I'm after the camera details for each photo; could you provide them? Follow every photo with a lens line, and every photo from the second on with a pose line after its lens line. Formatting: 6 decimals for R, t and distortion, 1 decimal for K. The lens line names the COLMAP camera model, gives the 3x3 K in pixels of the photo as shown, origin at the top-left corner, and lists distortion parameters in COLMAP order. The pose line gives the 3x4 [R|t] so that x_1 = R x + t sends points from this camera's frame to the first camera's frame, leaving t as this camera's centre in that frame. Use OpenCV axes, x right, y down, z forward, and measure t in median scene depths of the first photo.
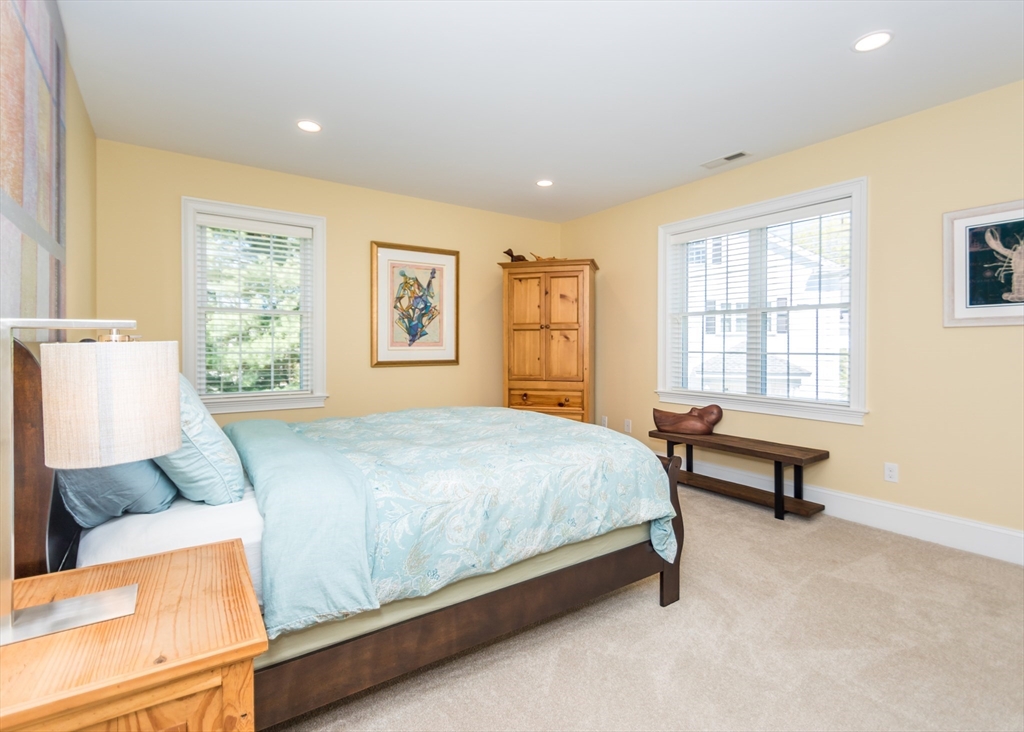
lens RADIAL K [[490.8, 0, 512.2], [0, 490.8, 337.4], [0, 0, 1]] dist [-0.000465, -0.000468]
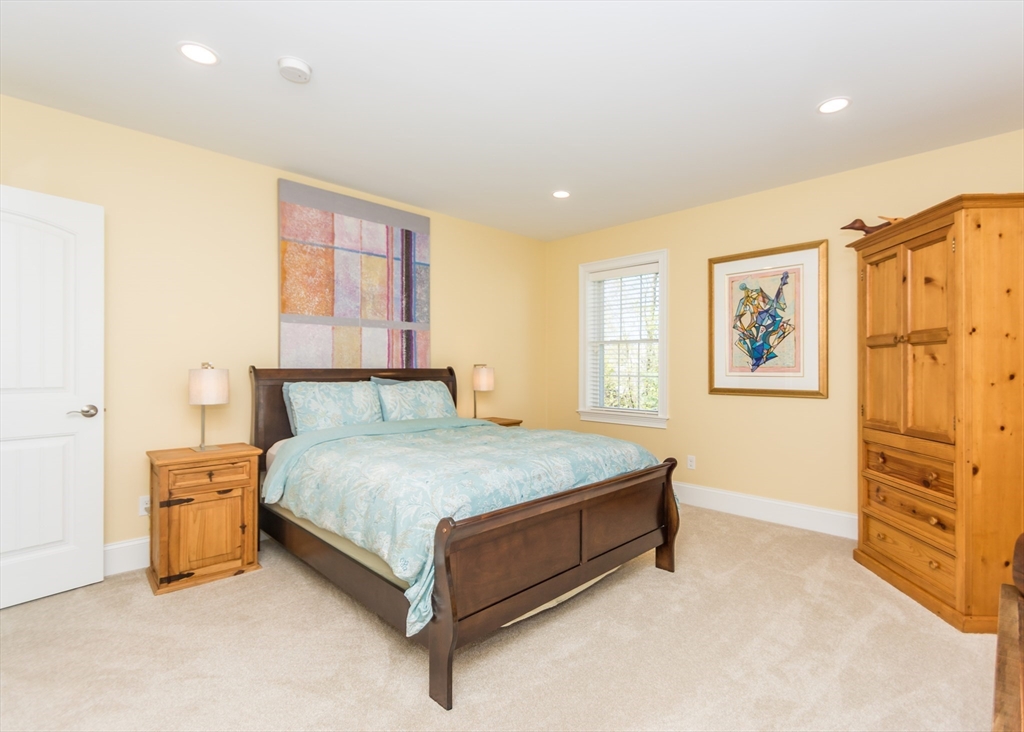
lens RADIAL K [[477.0, 0, 512.0], [0, 477.0, 366.0], [0, 0, 1]] dist [0.000767, 0.000031]
pose [[0.162717, -0.002647, -0.986669, 0.527415], [0.006934, 0.999975, -0.001539, 0.006601], [0.986648, -0.006591, 0.162731, 0.459975]]
